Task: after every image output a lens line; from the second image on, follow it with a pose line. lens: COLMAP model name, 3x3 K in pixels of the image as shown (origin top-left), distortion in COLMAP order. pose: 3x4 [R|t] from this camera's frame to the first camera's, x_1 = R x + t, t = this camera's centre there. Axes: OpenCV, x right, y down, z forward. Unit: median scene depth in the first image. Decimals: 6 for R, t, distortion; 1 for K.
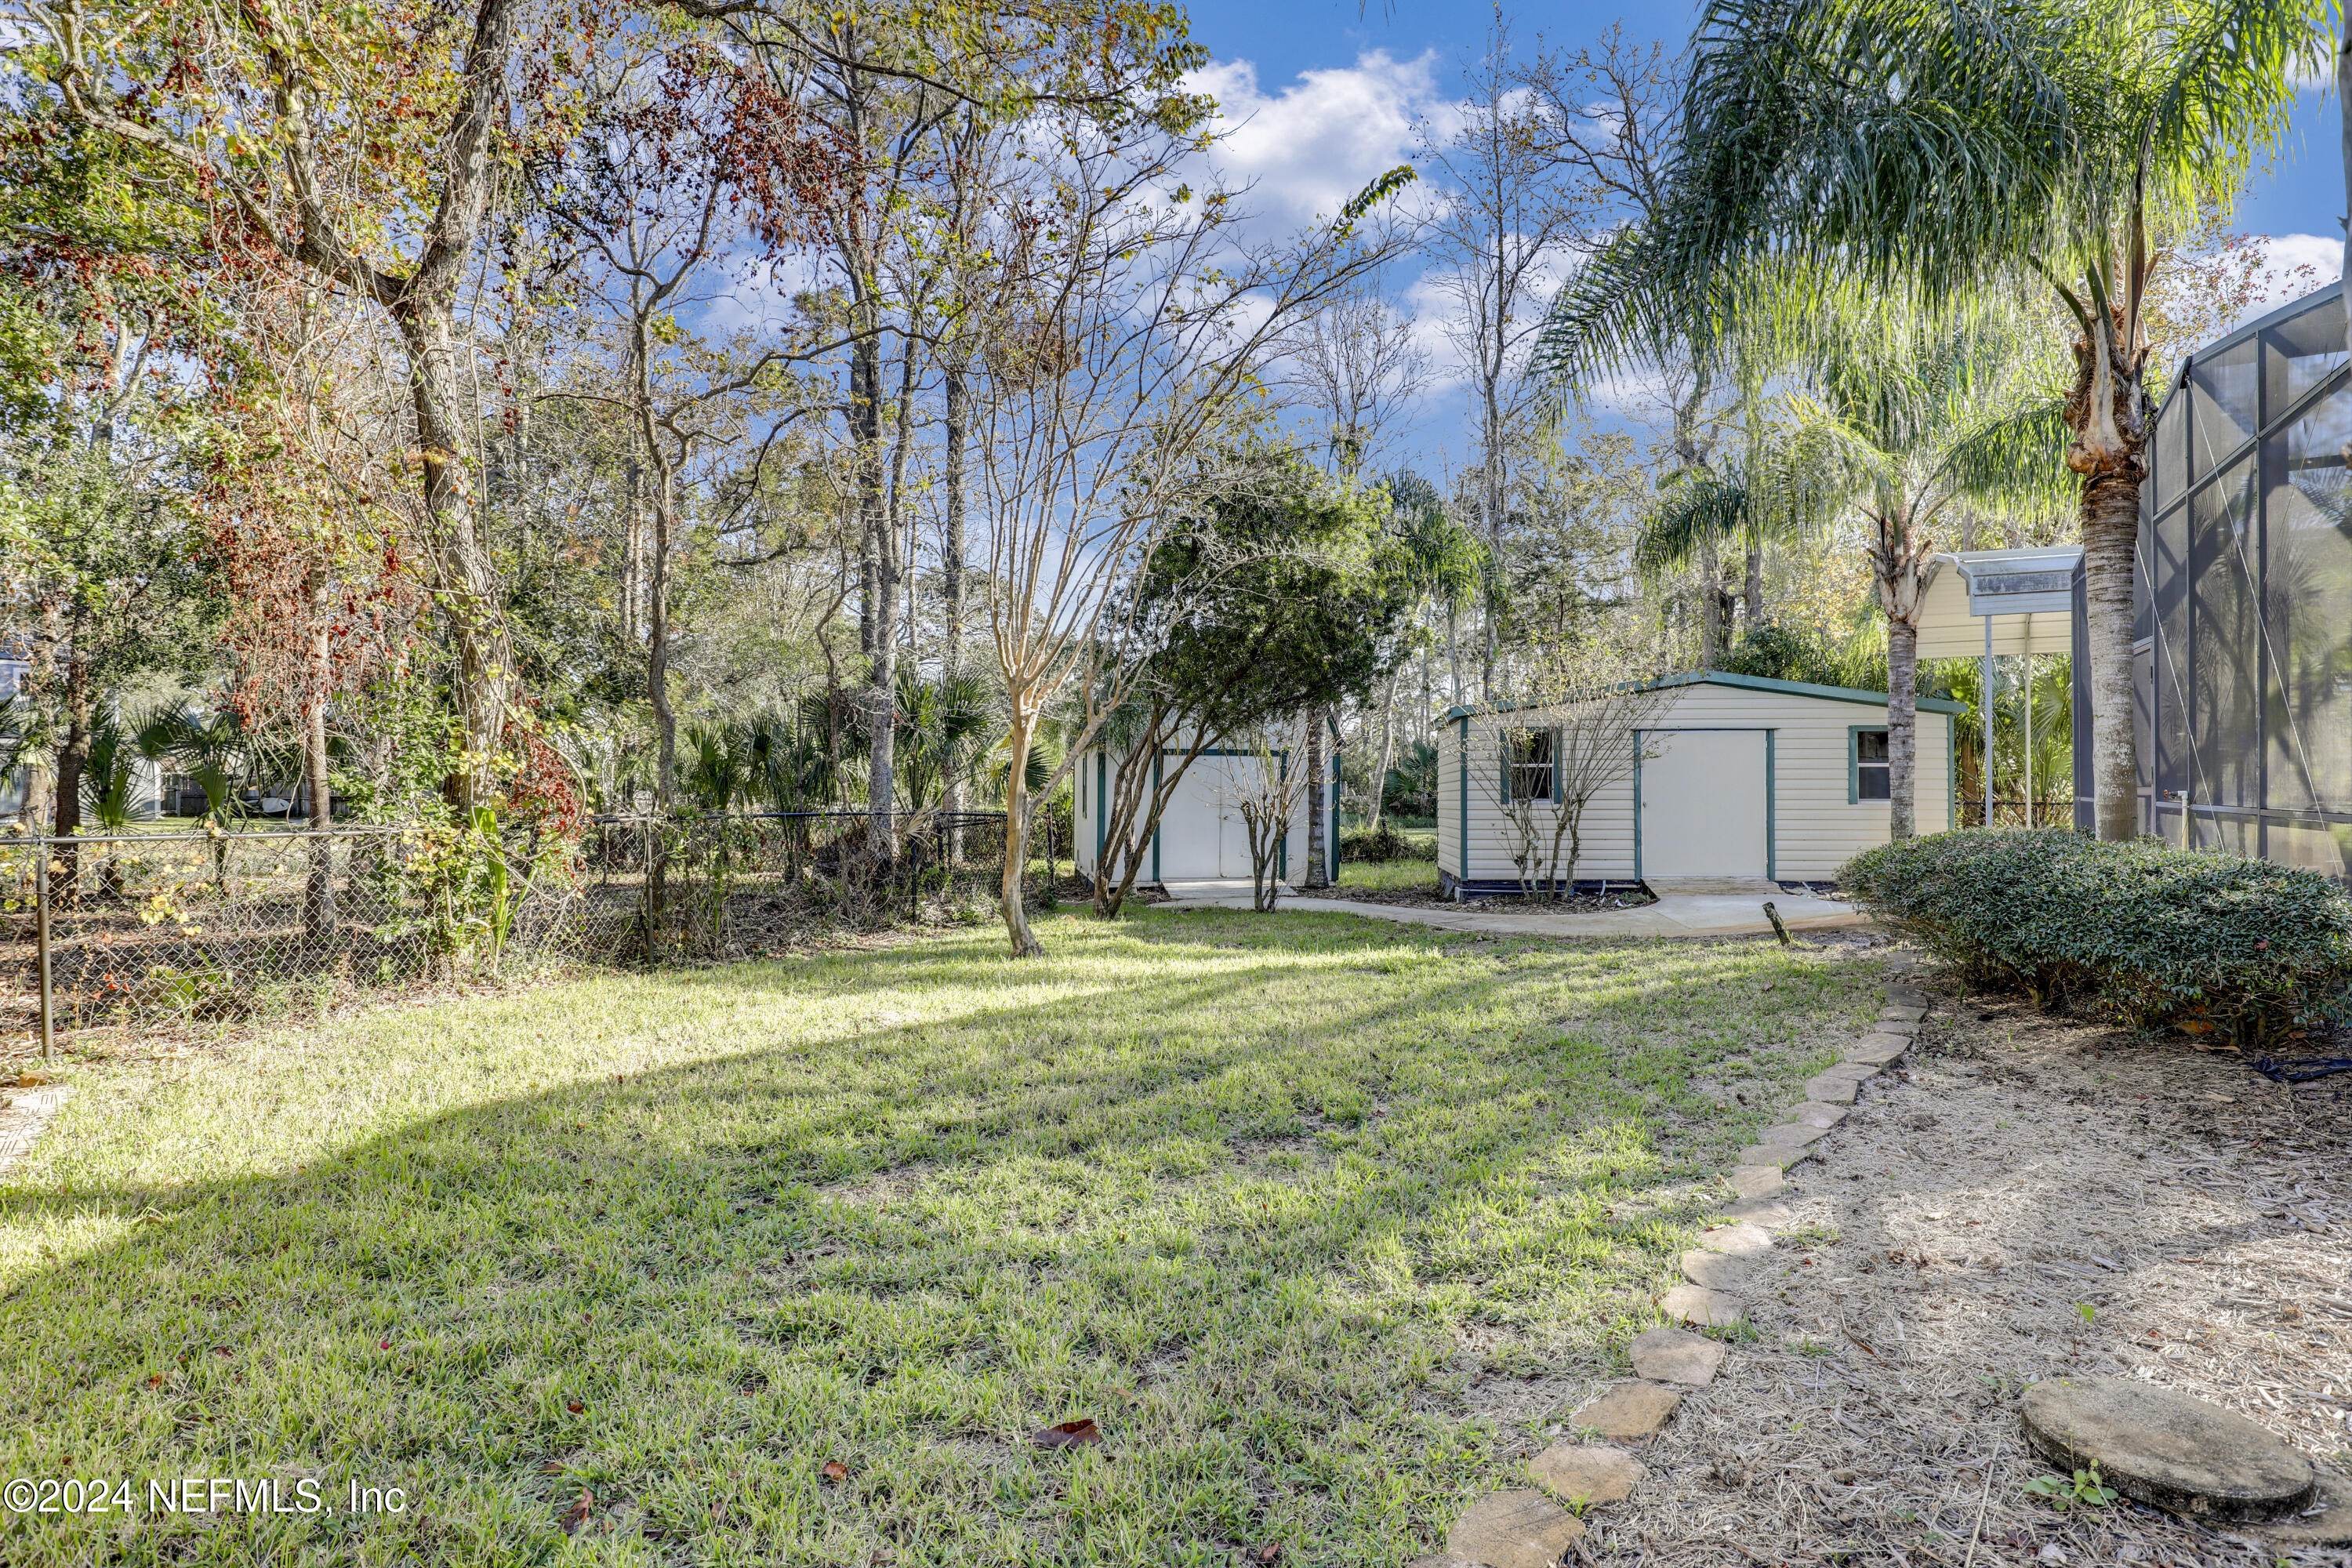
lens RADIAL K [[1196.3, 0, 1173.7], [0, 1196.3, 801.8], [0, 0, 1]] dist [-0.013575, 0.000863]
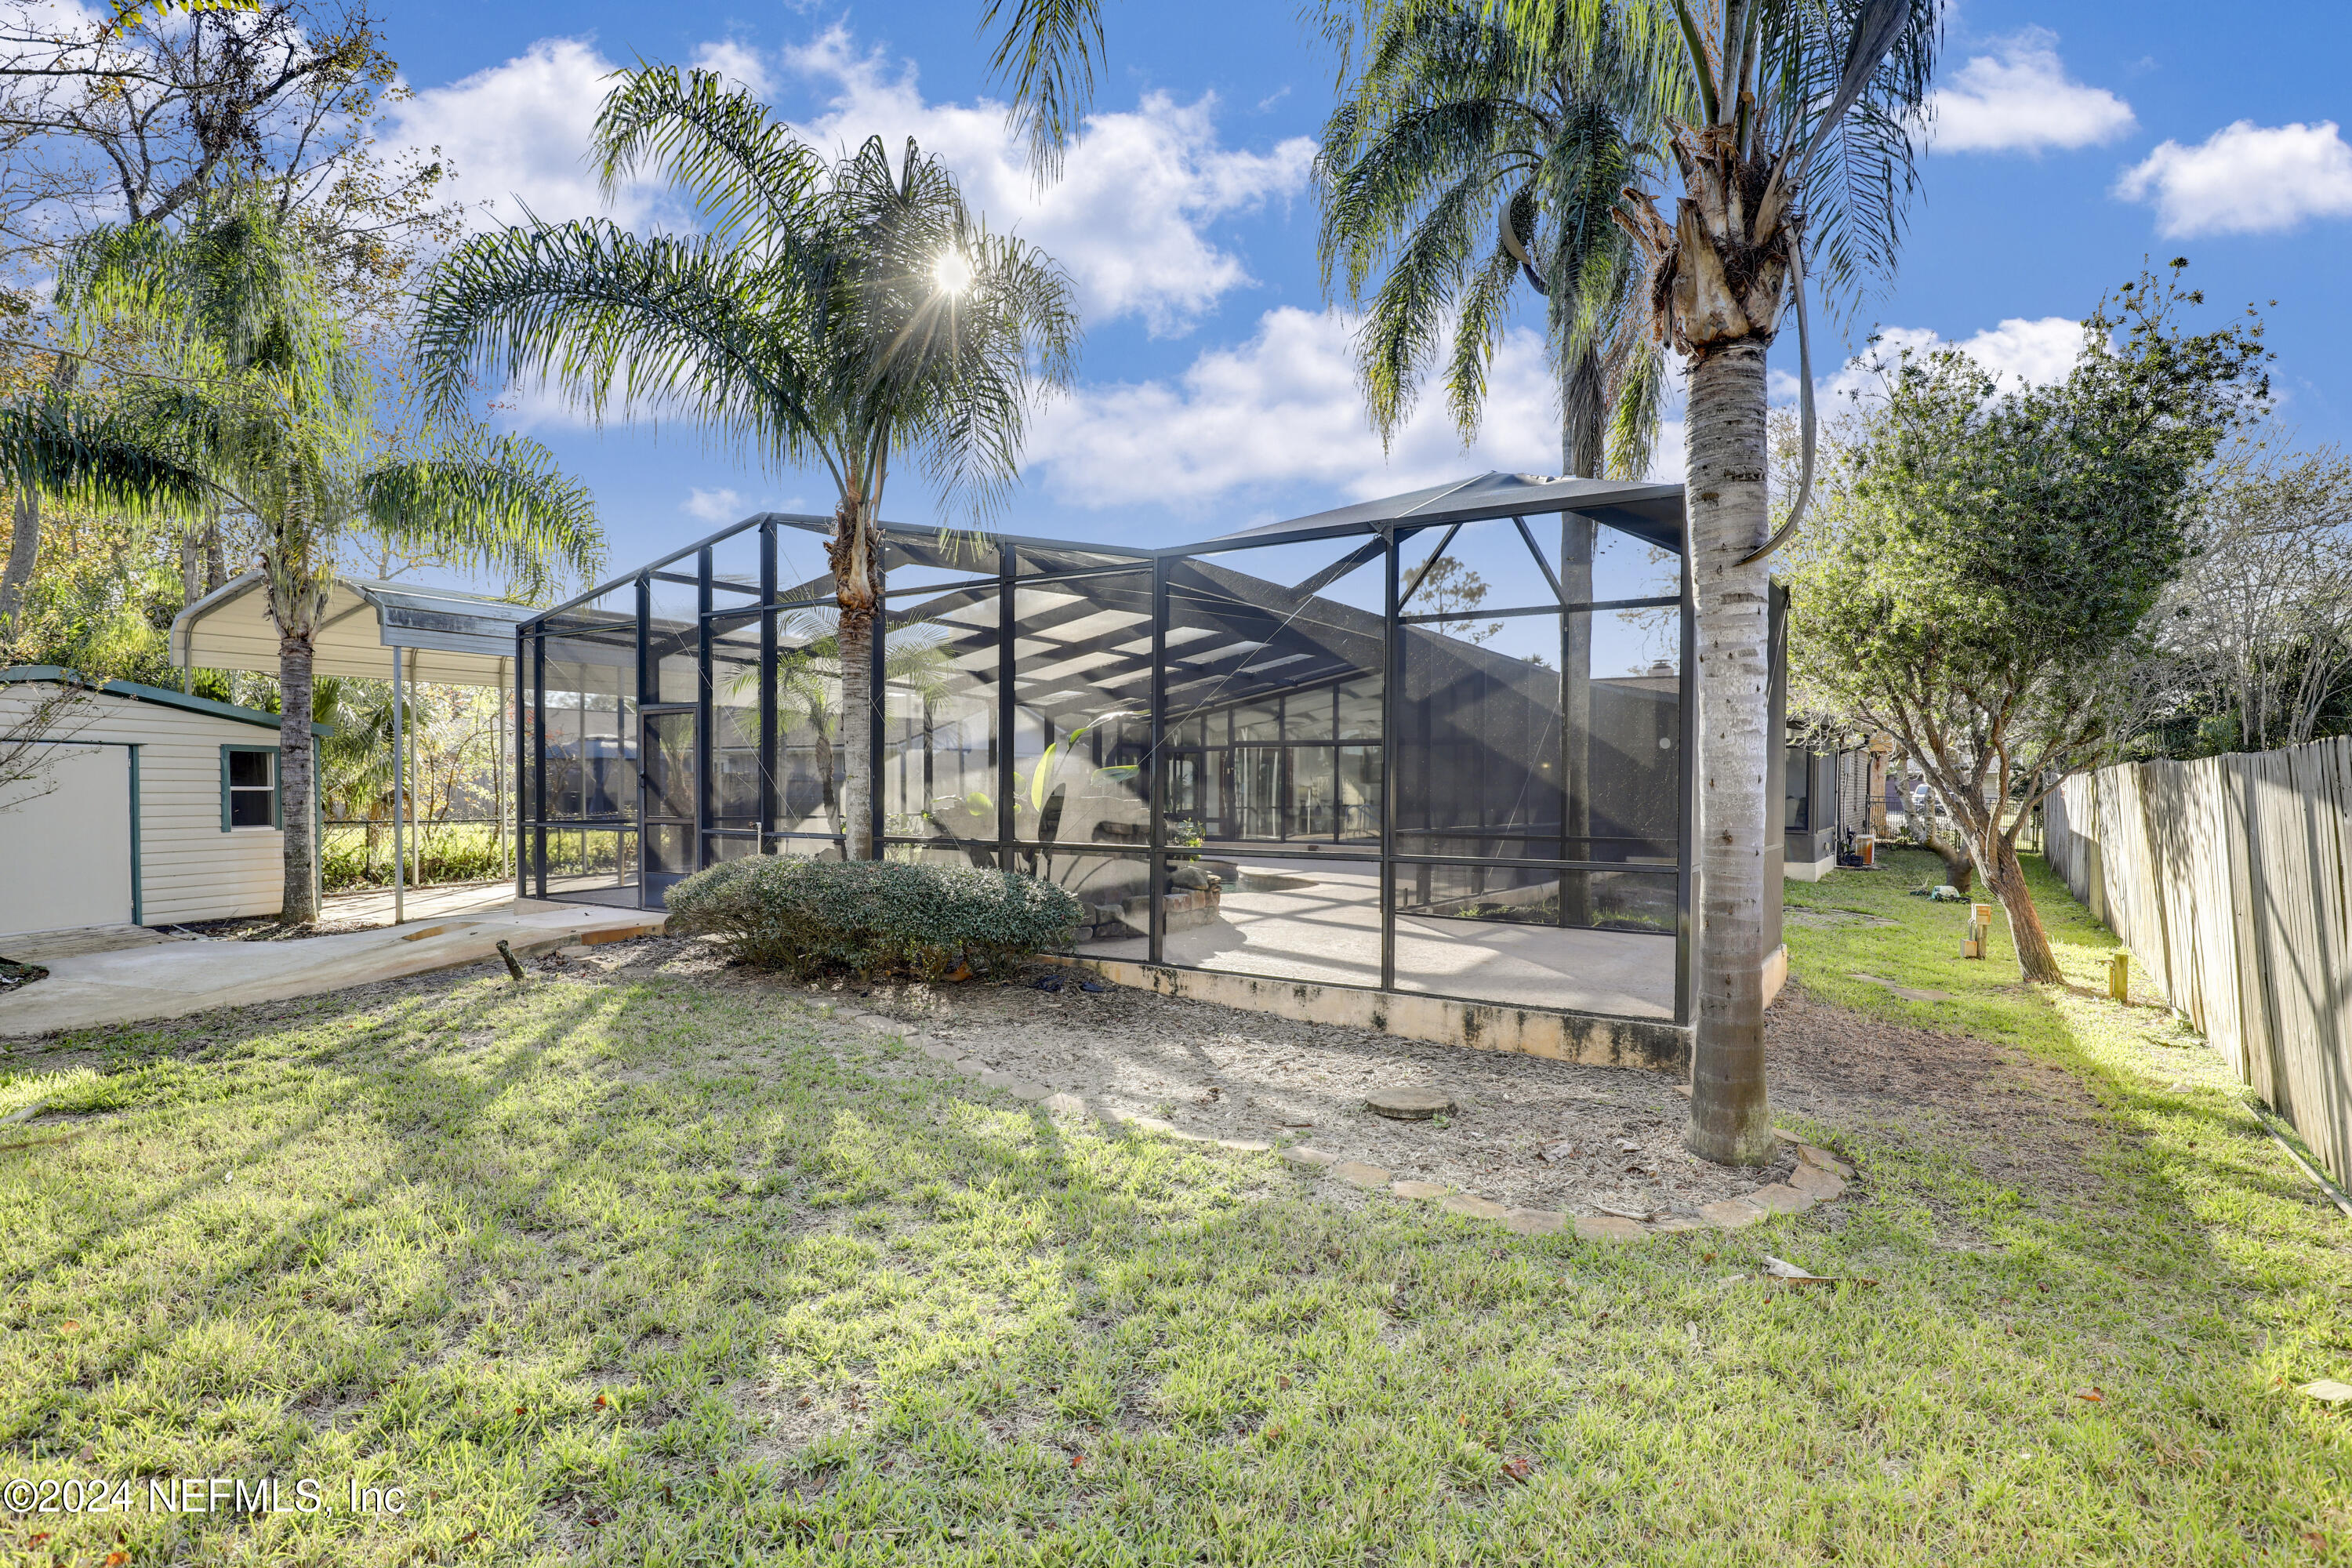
lens RADIAL K [[1264.6, 0, 1176.0], [0, 1264.6, 784.0], [0, 0, 1]] dist [-0.031080, 0.000198]
pose [[0.083376, 0.008884, 0.996479, -0.716997], [0.009813, 0.999904, -0.009736, -0.042730], [-0.996470, 0.010590, 0.083280, 0.485865]]
